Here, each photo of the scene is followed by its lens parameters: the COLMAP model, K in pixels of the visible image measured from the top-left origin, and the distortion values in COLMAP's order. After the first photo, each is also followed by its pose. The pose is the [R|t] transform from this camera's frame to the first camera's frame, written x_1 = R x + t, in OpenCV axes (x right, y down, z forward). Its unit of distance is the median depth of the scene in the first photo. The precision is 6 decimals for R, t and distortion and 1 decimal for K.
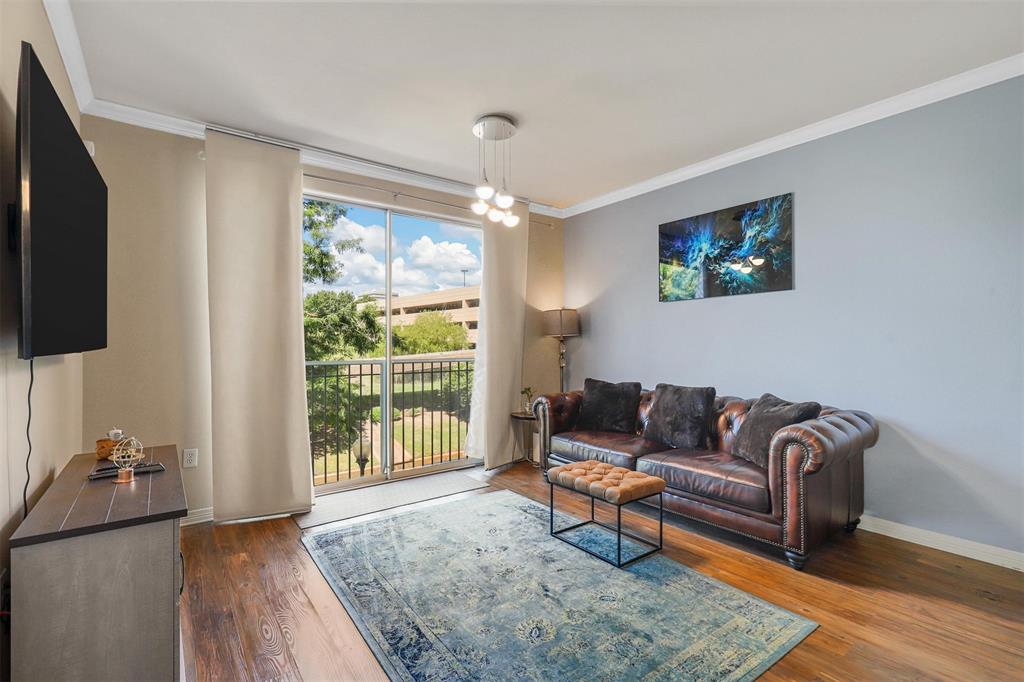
lens RADIAL K [[461.0, 0, 509.3], [0, 461.0, 344.4], [0, 0, 1]] dist [0.003772, 0.000401]
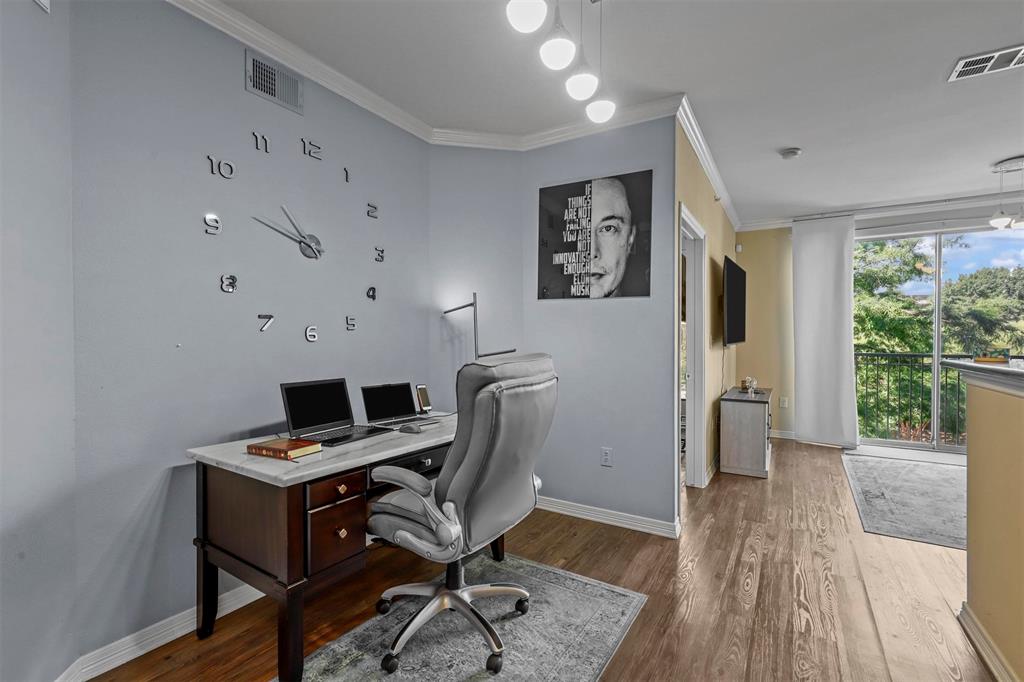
lens RADIAL K [[461.0, 0, 512.3], [0, 461.0, 344.2], [0, 0, 1]] dist [0.003772, 0.000401]
pose [[0.373020, 0.010691, -0.927762, 0.518098], [0.002008, 0.999922, 0.012329, -0.009956], [0.927821, -0.006462, 0.372970, -0.582815]]
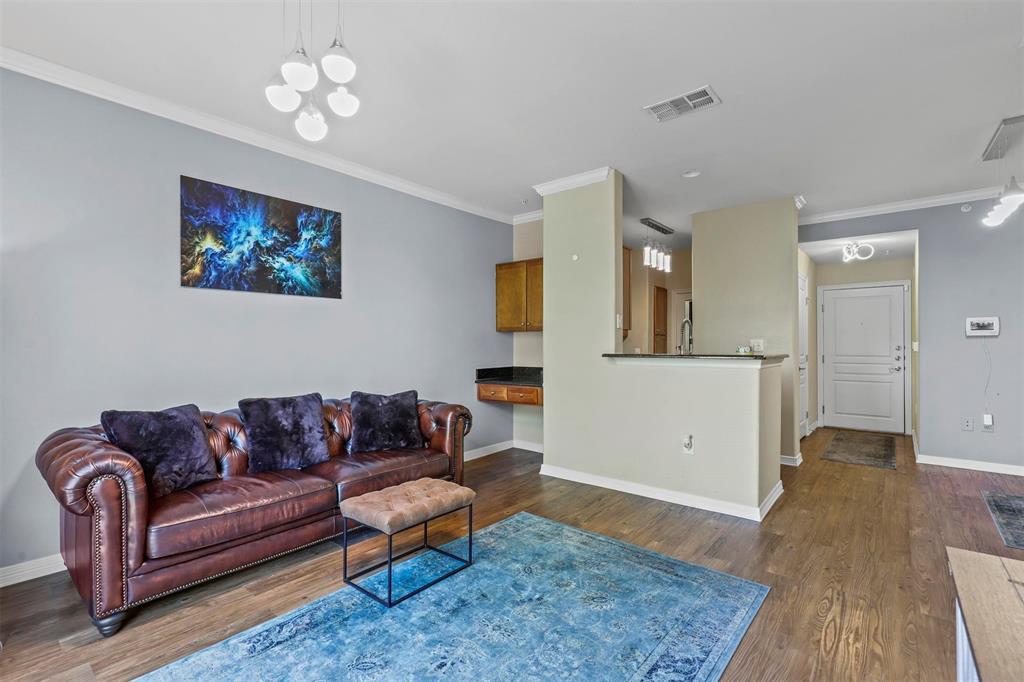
lens RADIAL K [[461.0, 0, 507.6], [0, 461.0, 341.4], [0, 0, 1]] dist [0.003772, 0.000401]
pose [[-0.220894, 0.004908, 0.975285, -0.534101], [-0.003909, 0.999975, -0.005917, -0.007484], [-0.975290, -0.005119, -0.220870, 0.776796]]
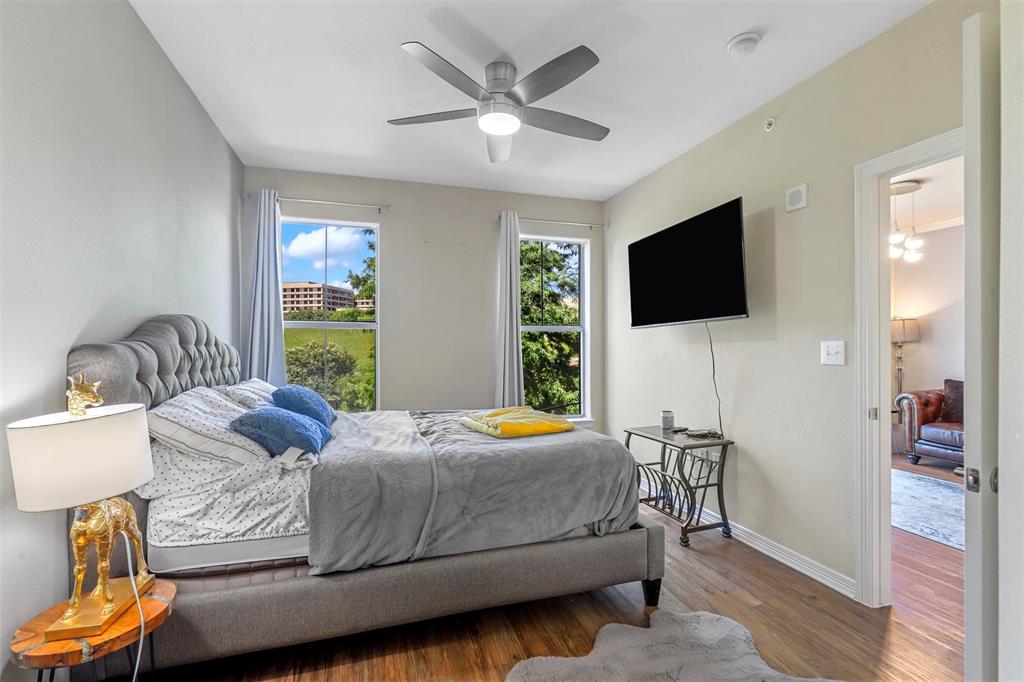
lens RADIAL K [[461.0, 0, 516.8], [0, 461.0, 347.8], [0, 0, 1]] dist [0.003772, 0.000401]
pose [[0.941766, 0.000982, -0.336268, -0.537990], [0.000913, 0.999985, 0.005478, -0.014249], [0.336268, -0.005466, 0.941750, -0.541484]]
